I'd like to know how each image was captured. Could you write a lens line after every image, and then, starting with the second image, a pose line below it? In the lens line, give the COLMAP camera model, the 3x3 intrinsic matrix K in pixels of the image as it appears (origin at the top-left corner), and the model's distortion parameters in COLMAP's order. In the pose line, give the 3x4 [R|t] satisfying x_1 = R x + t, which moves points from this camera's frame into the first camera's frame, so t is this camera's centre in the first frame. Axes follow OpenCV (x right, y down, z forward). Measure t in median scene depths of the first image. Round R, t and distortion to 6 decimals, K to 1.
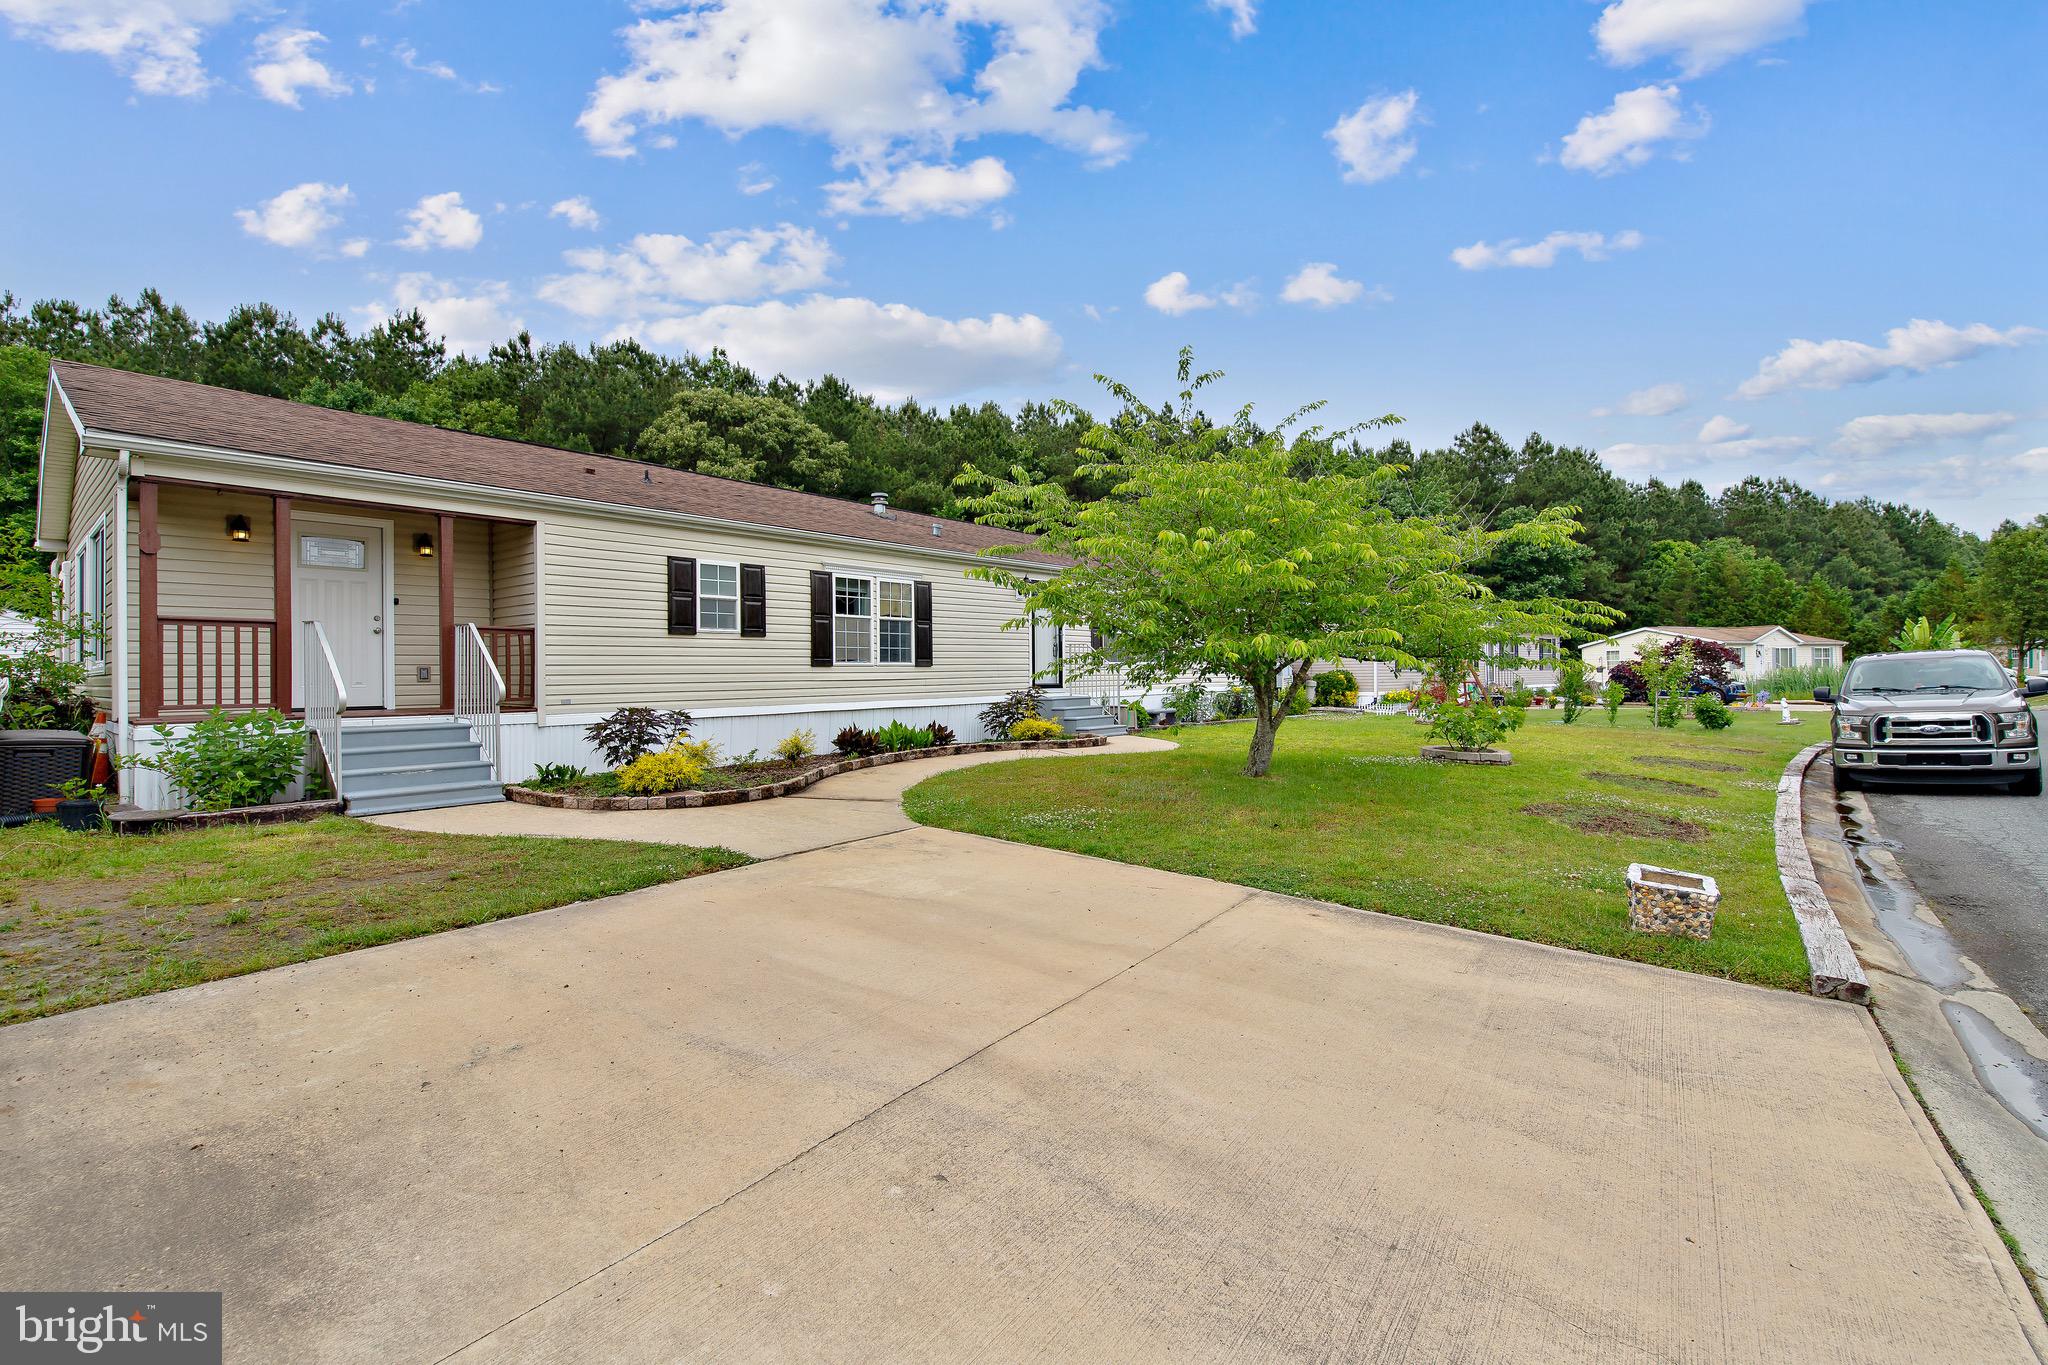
lens RADIAL K [[830.7, 0, 1013.8], [0, 830.7, 672.7], [0, 0, 1]] dist [-0.001412, -0.000735]
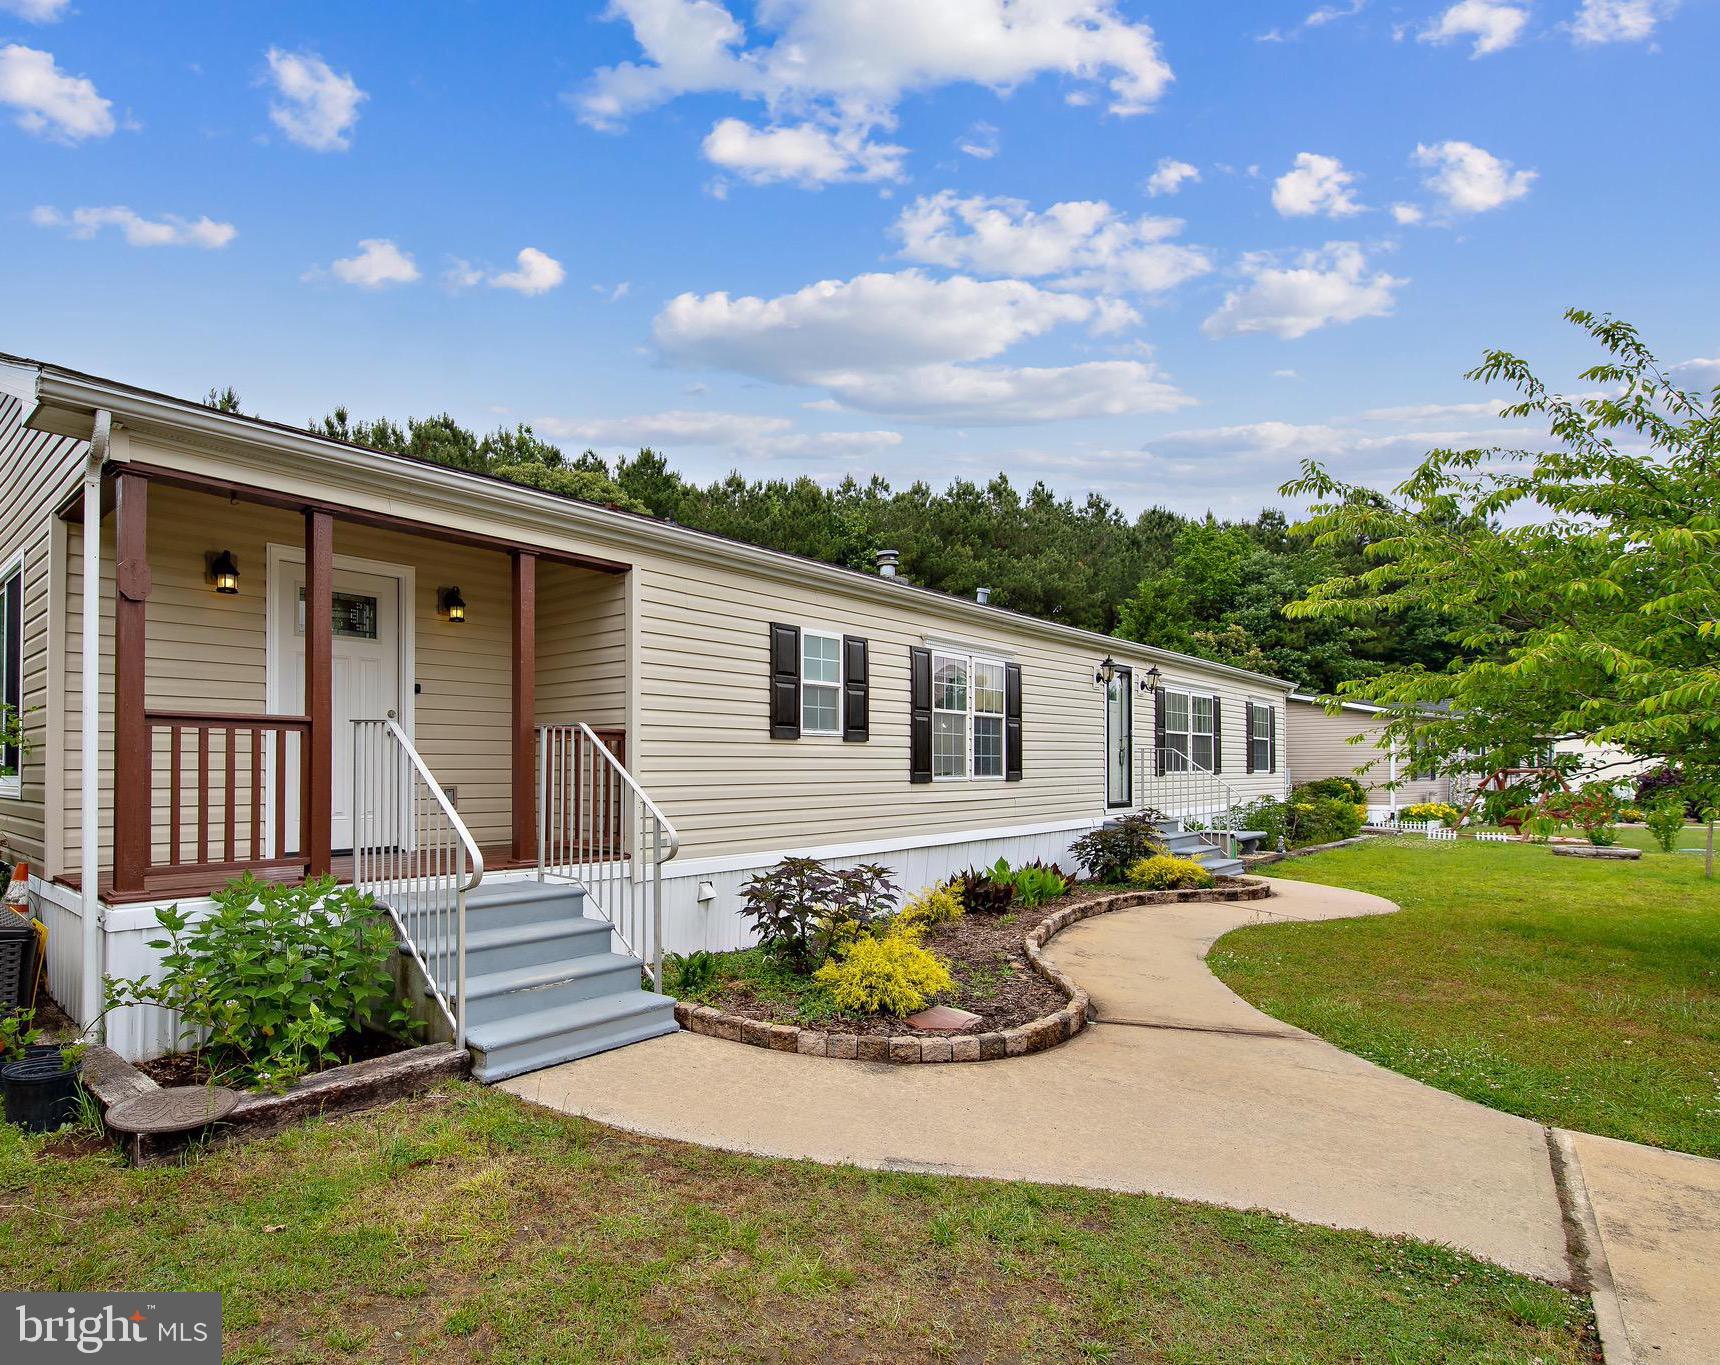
lens RADIAL K [[914.4, 0, 778.2], [0, 914.4, 765.1], [0, 0, 1]] dist [-0.003450, -0.000243]
pose [[0.996879, 0.007985, -0.078539, -0.398601], [-0.008612, 0.999934, -0.007646, -0.021409], [0.078472, 0.008299, 0.996882, 0.296931]]
